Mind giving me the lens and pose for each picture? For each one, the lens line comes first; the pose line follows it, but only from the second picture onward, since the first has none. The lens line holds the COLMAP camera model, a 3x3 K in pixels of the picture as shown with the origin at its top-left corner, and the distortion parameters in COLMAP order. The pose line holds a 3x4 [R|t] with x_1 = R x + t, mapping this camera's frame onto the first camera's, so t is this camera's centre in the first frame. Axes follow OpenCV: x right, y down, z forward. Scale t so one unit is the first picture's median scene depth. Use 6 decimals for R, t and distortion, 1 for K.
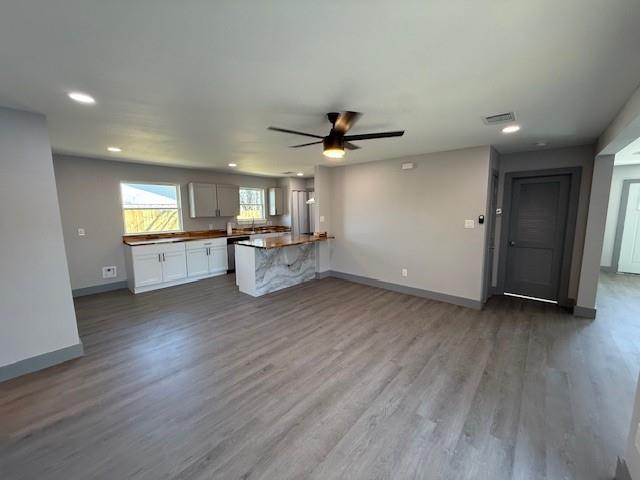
lens RADIAL K [[254.6, 0, 317.8], [0, 254.6, 239.6], [0, 0, 1]] dist [-0.001305, -0.000958]
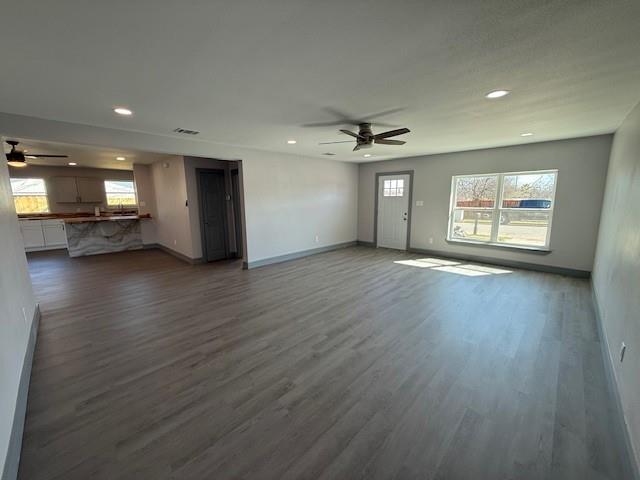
lens RADIAL K [[254.6, 0, 317.8], [0, 254.6, 239.6], [0, 0, 1]] dist [-0.001305, -0.000958]
pose [[0.998898, 0.009453, -0.045970, 1.086598], [-0.007401, 0.998977, 0.044604, 0.044216], [0.046344, -0.044215, 0.997947, -0.327551]]
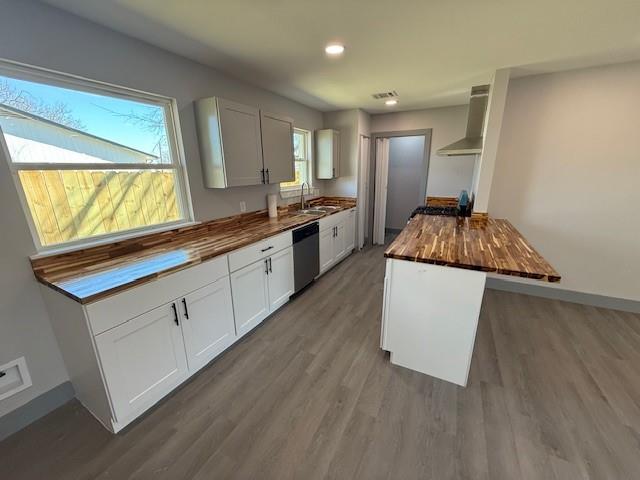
lens RADIAL K [[254.6, 0, 317.8], [0, 254.6, 239.6], [0, 0, 1]] dist [-0.001305, -0.000958]
pose [[0.972762, -0.067006, 0.221909, -0.484843], [0.033644, 0.987985, 0.150843, -0.068585], [-0.229350, -0.139268, 0.963329, 0.615753]]
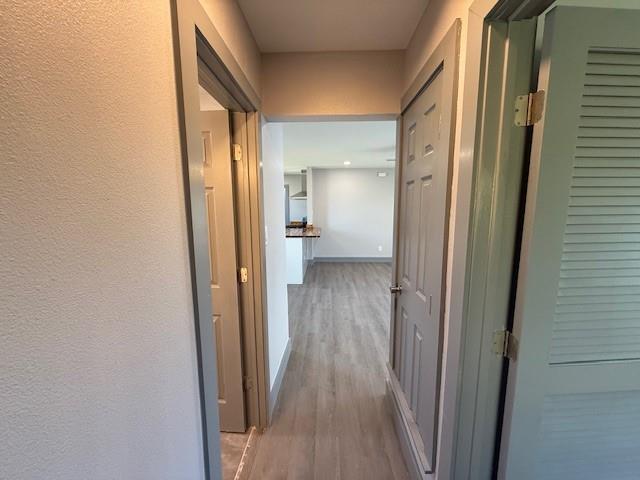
lens RADIAL K [[254.6, 0, 317.8], [0, 254.6, 239.6], [0, 0, 1]] dist [-0.001305, -0.000958]
pose [[0.772873, -0.082999, 0.629109, -0.768285], [0.078776, 0.996289, 0.034664, 0.002670], [-0.629652, 0.022768, 0.776544, 0.087979]]
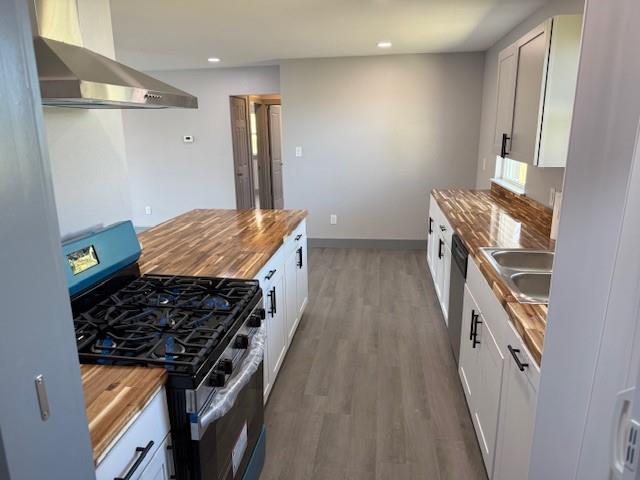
lens RADIAL K [[447.2, 0, 320.0], [0, 447.2, 240.0], [0, 0, 1]] dist [0.057236, -0.003549]
pose [[-0.831472, 0.151141, -0.534612, 0.076302], [-0.049752, 0.938160, 0.342608, -0.199691], [0.553334, 0.311467, -0.772535, 1.547084]]
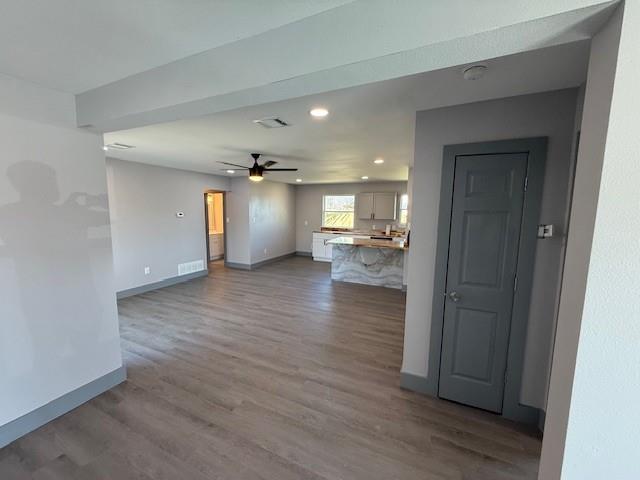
lens RADIAL K [[254.6, 0, 317.8], [0, 254.6, 239.6], [0, 0, 1]] dist [-0.001305, -0.000958]
pose [[0.293057, 0.122804, -0.948176, 0.851576], [-0.135255, 0.987068, 0.086038, -0.072795], [0.946480, 0.103032, 0.305877, 0.449726]]
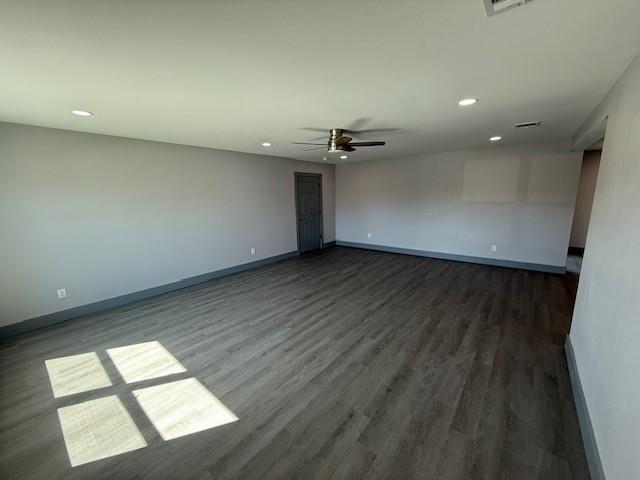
lens RADIAL K [[254.6, 0, 317.8], [0, 254.6, 239.6], [0, 0, 1]] dist [-0.001305, -0.000958]
pose [[-0.998825, 0.035404, -0.033091, 1.262998], [0.023499, 0.951031, 0.308202, -0.162017], [0.042382, 0.307062, -0.950745, 1.098304]]
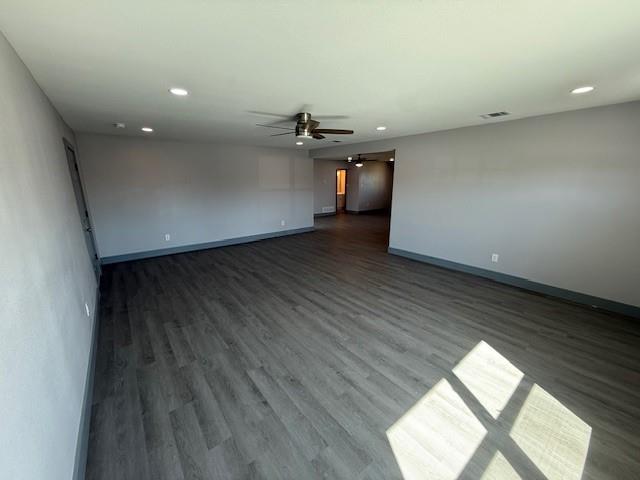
lens RADIAL K [[254.6, 0, 317.8], [0, 254.6, 239.6], [0, 0, 1]] dist [-0.001305, -0.000958]
pose [[-0.172584, 0.237668, -0.955892, 1.874783], [-0.122502, 0.957740, 0.260245, -0.096275], [0.977347, 0.162013, -0.136176, 0.537308]]
